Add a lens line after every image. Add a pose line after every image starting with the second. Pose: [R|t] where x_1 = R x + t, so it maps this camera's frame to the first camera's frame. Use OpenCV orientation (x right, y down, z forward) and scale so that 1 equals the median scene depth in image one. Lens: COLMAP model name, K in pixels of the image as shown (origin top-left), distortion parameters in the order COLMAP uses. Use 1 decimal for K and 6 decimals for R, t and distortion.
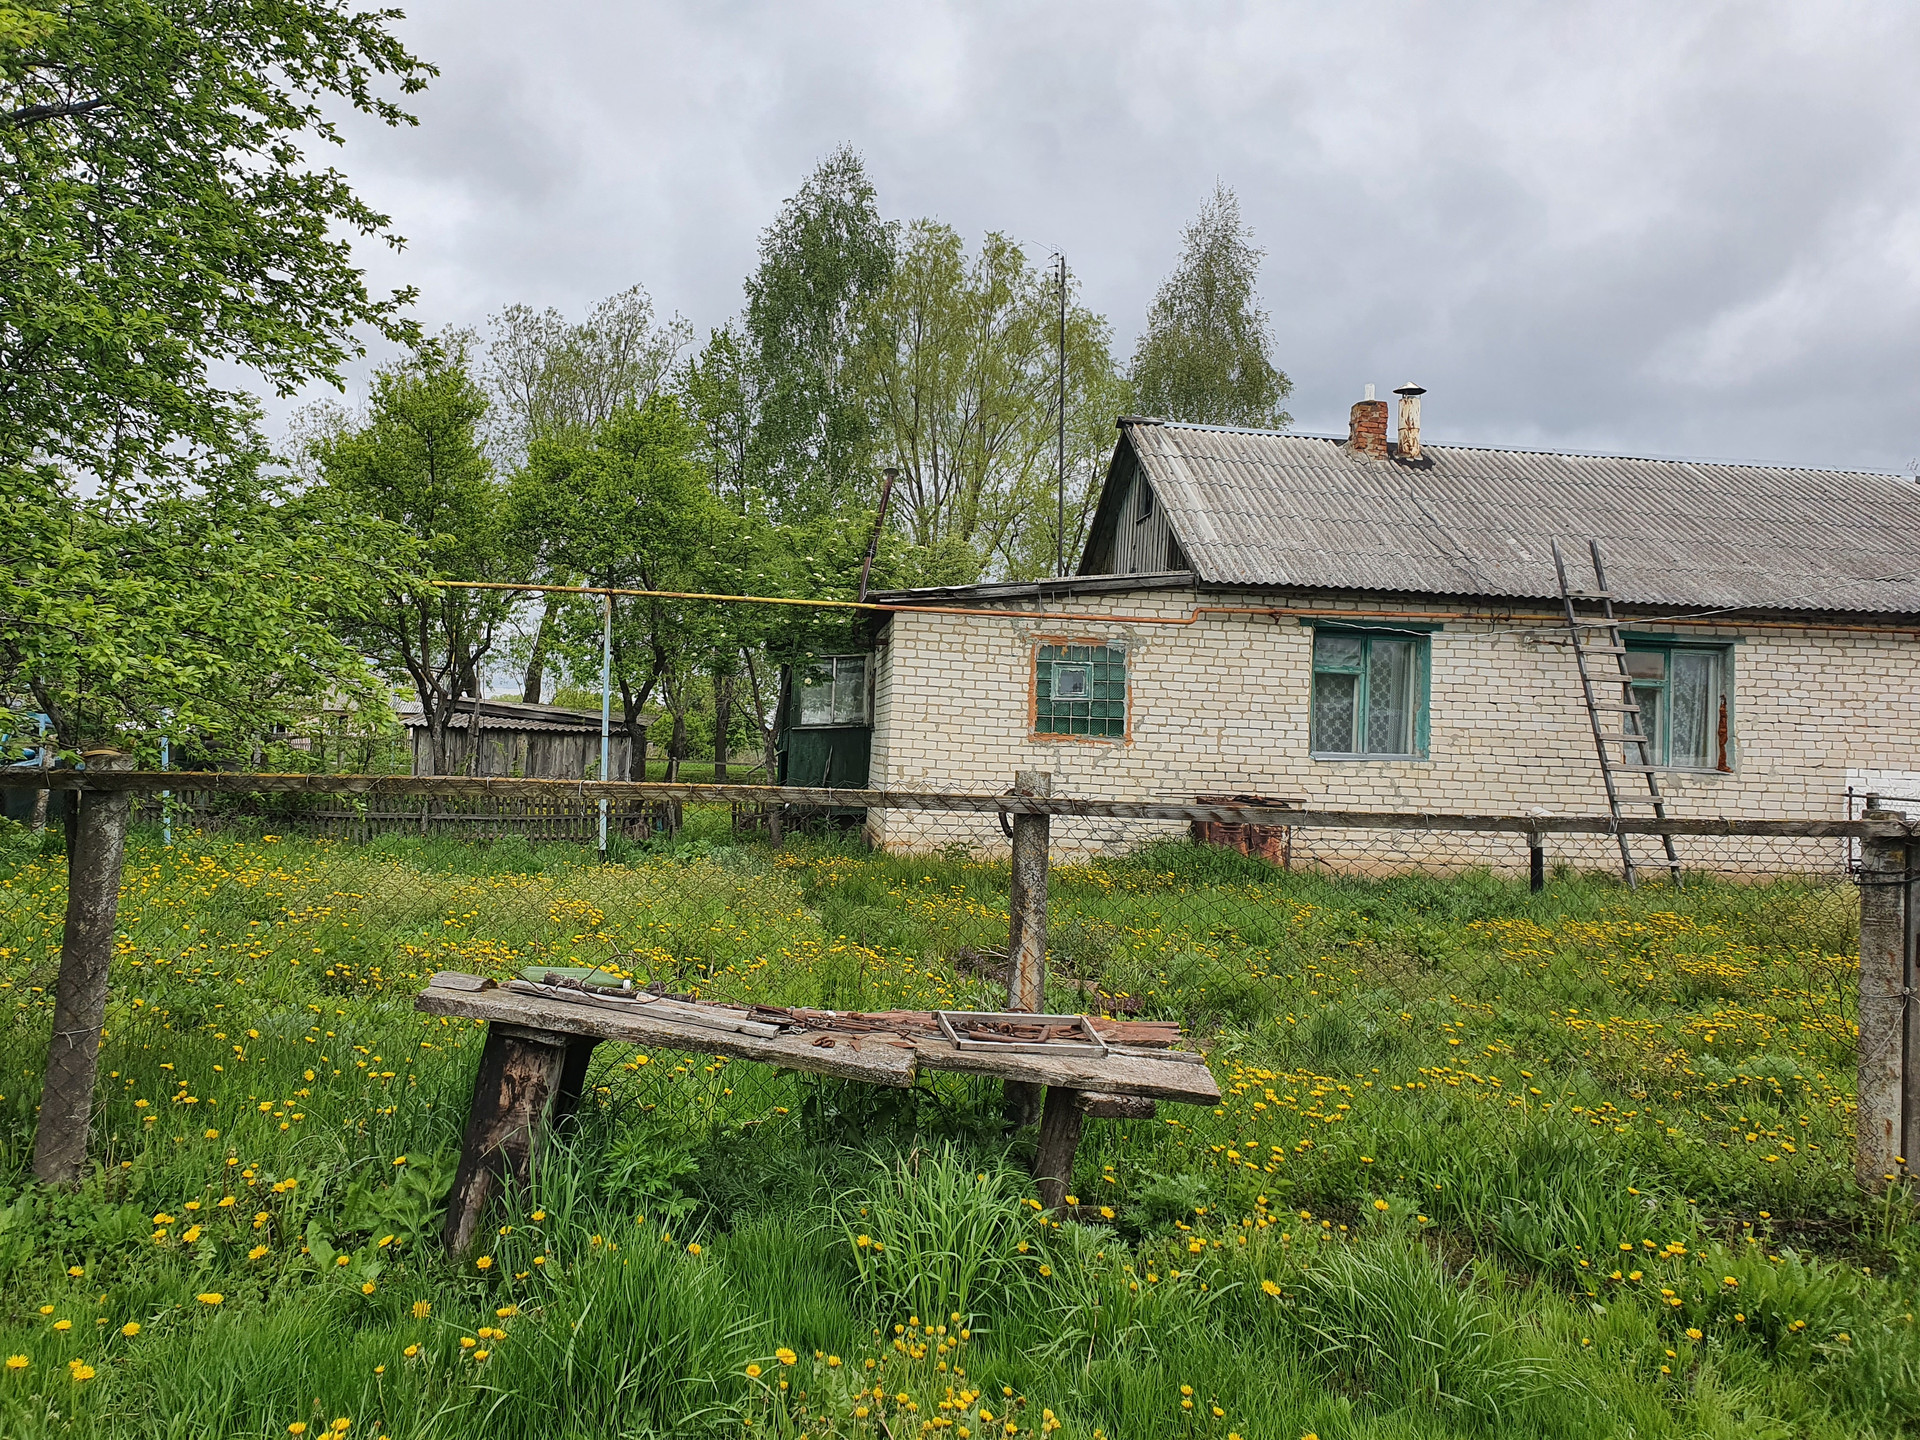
lens RADIAL K [[1460.3, 0, 933.9], [0, 1460.3, 712.8], [0, 0, 1]] dist [0.099900, -0.173548]
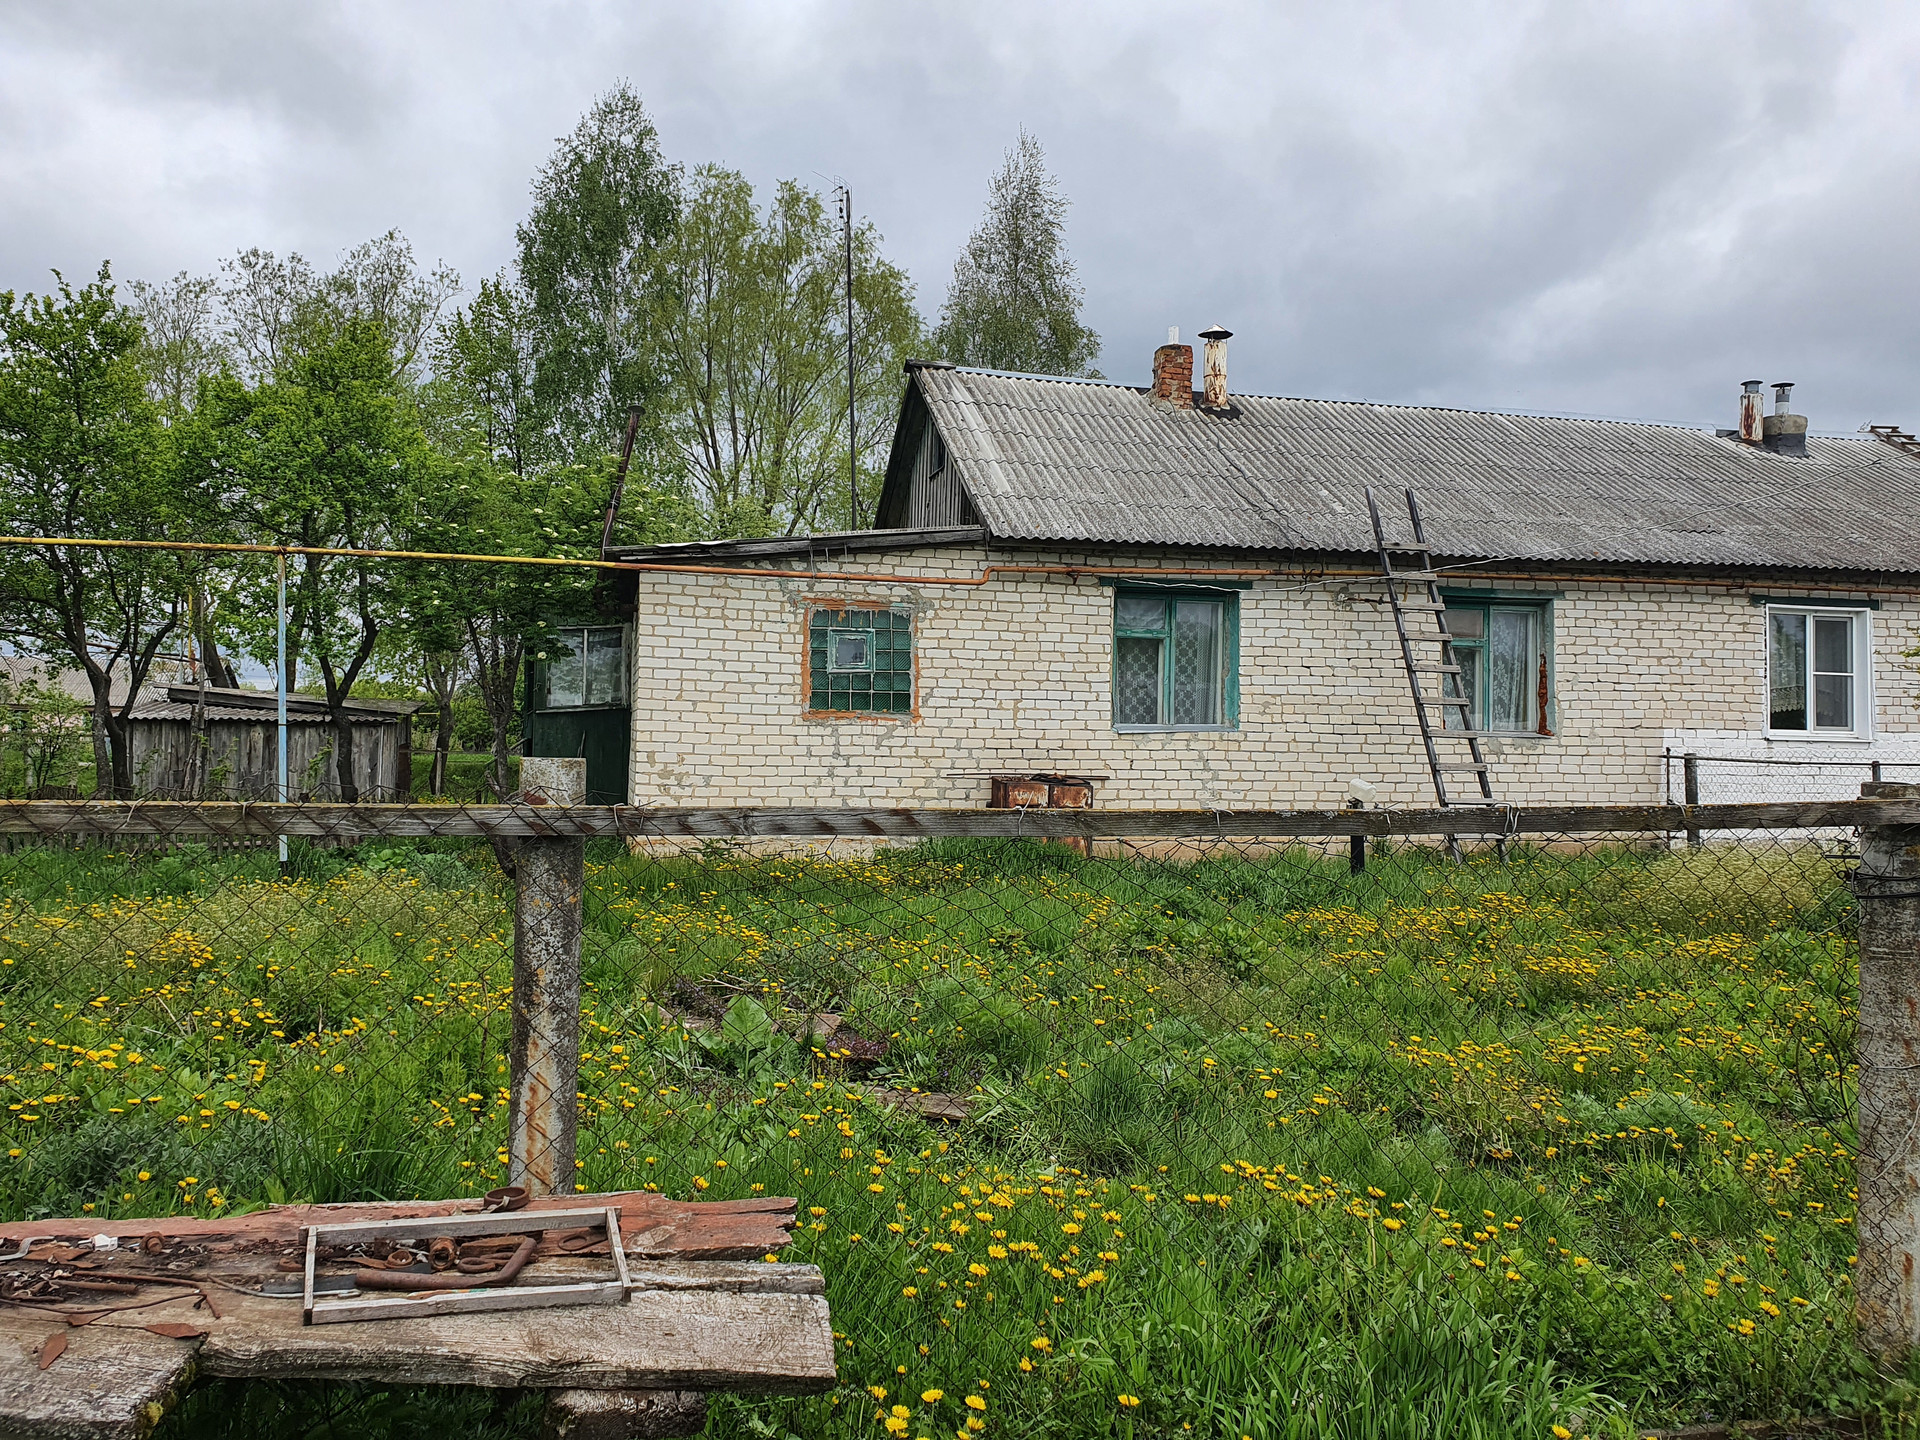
lens RADIAL K [[1460.3, 0, 933.9], [0, 1460.3, 712.8], [0, 0, 1]] dist [0.099900, -0.173548]
pose [[0.993176, -0.021873, 0.114556, 0.041425], [0.020445, 0.999698, 0.013629, 0.004853], [-0.114819, -0.011194, 0.993323, 0.114244]]
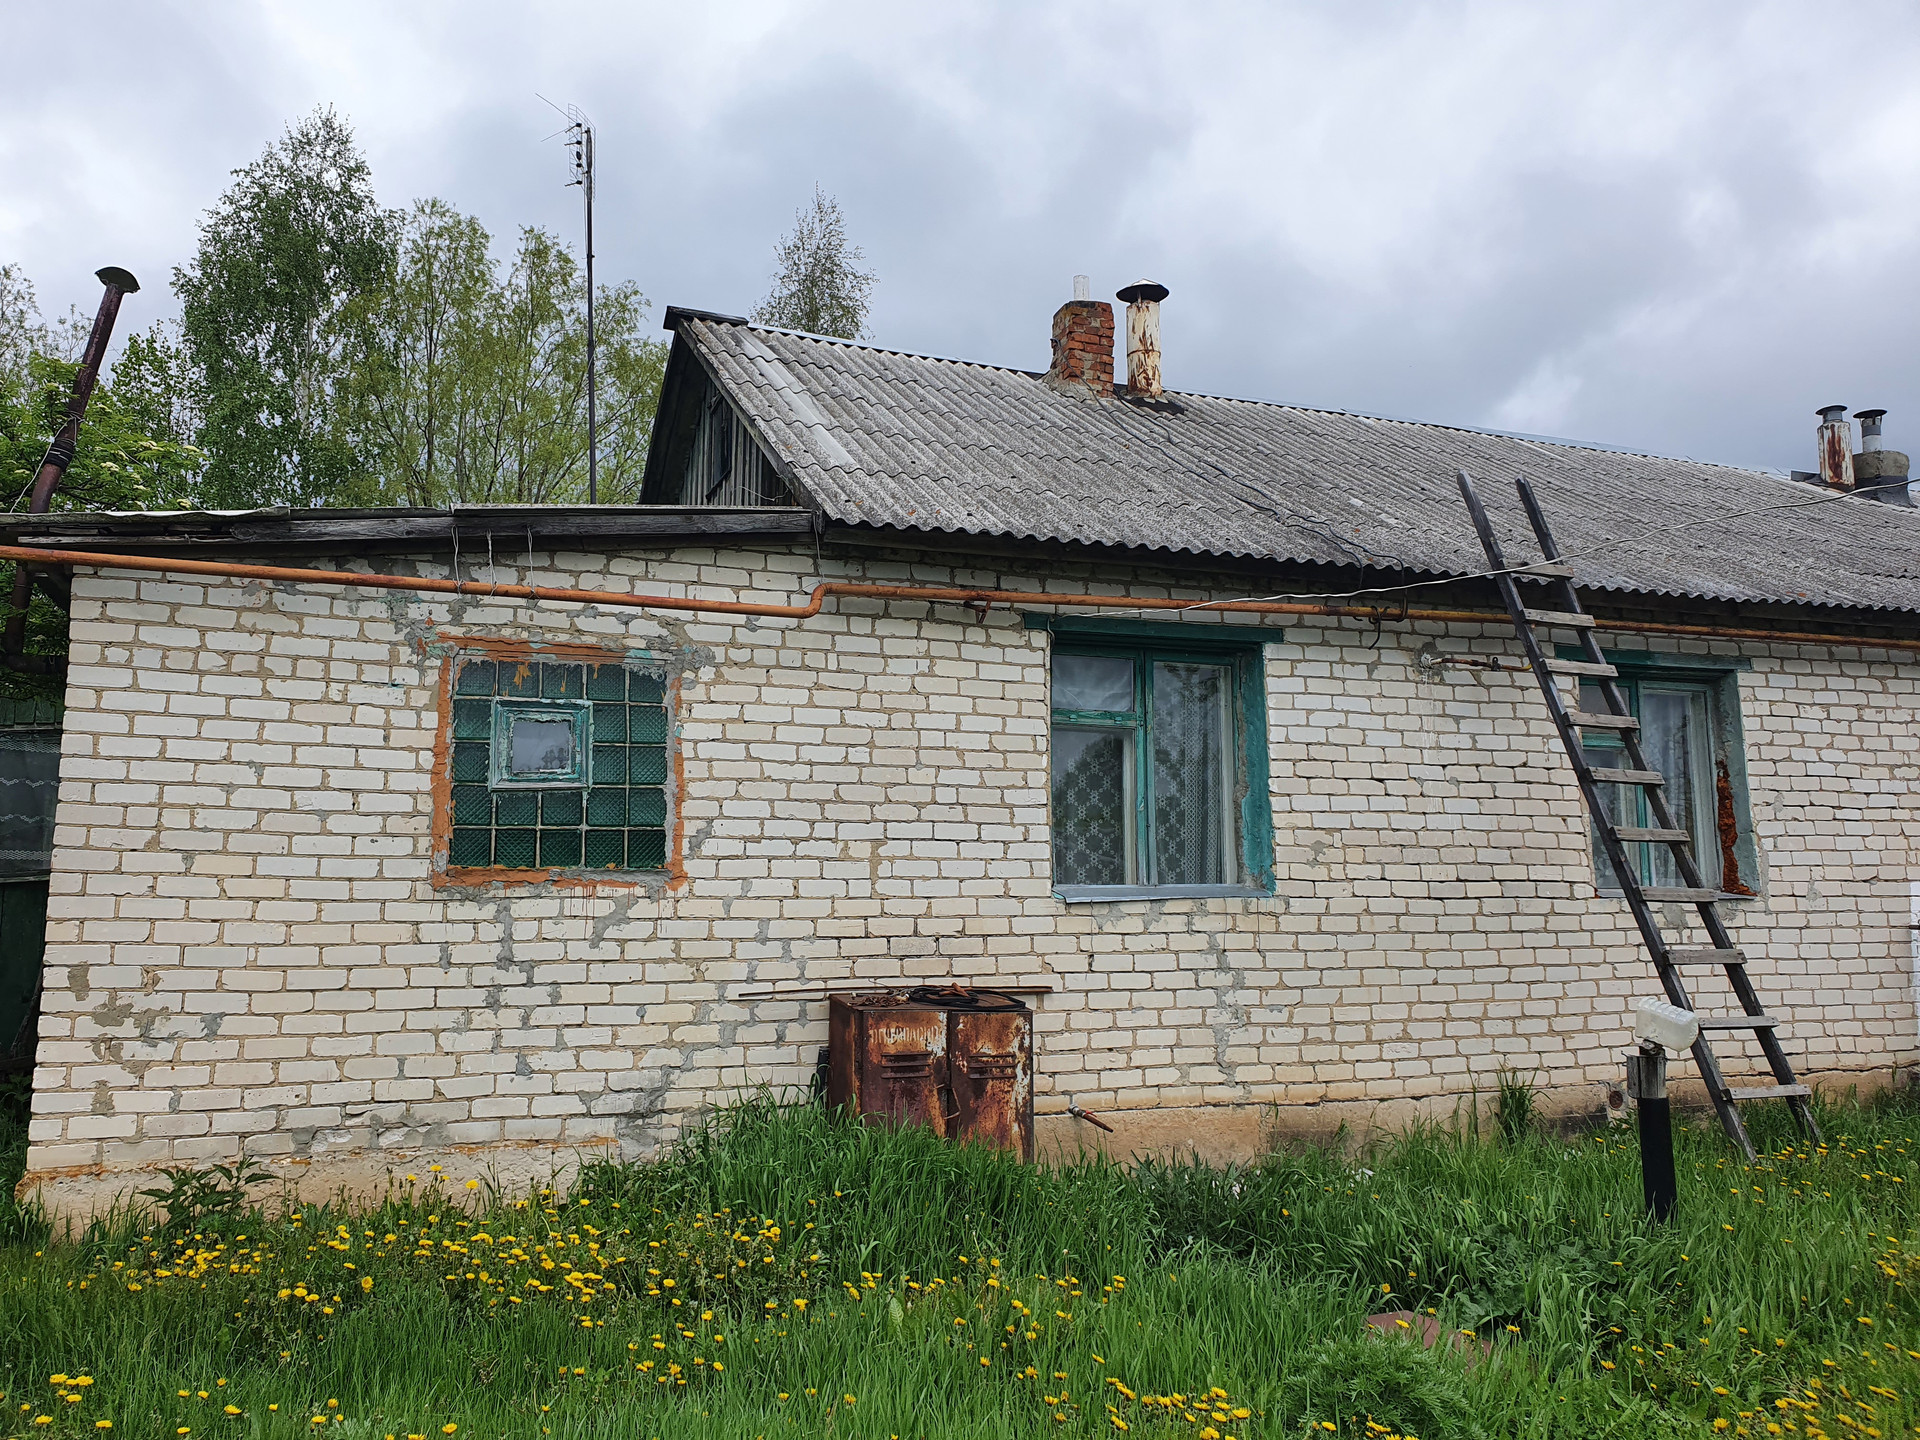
lens RADIAL K [[1460.3, 0, 933.9], [0, 1460.3, 712.8], [0, 0, 1]] dist [0.099900, -0.173548]
pose [[0.964983, -0.007393, 0.262208, 0.090570], [0.033456, 0.994908, -0.095074, 0.014135], [-0.260170, 0.100518, 0.960317, 0.538688]]
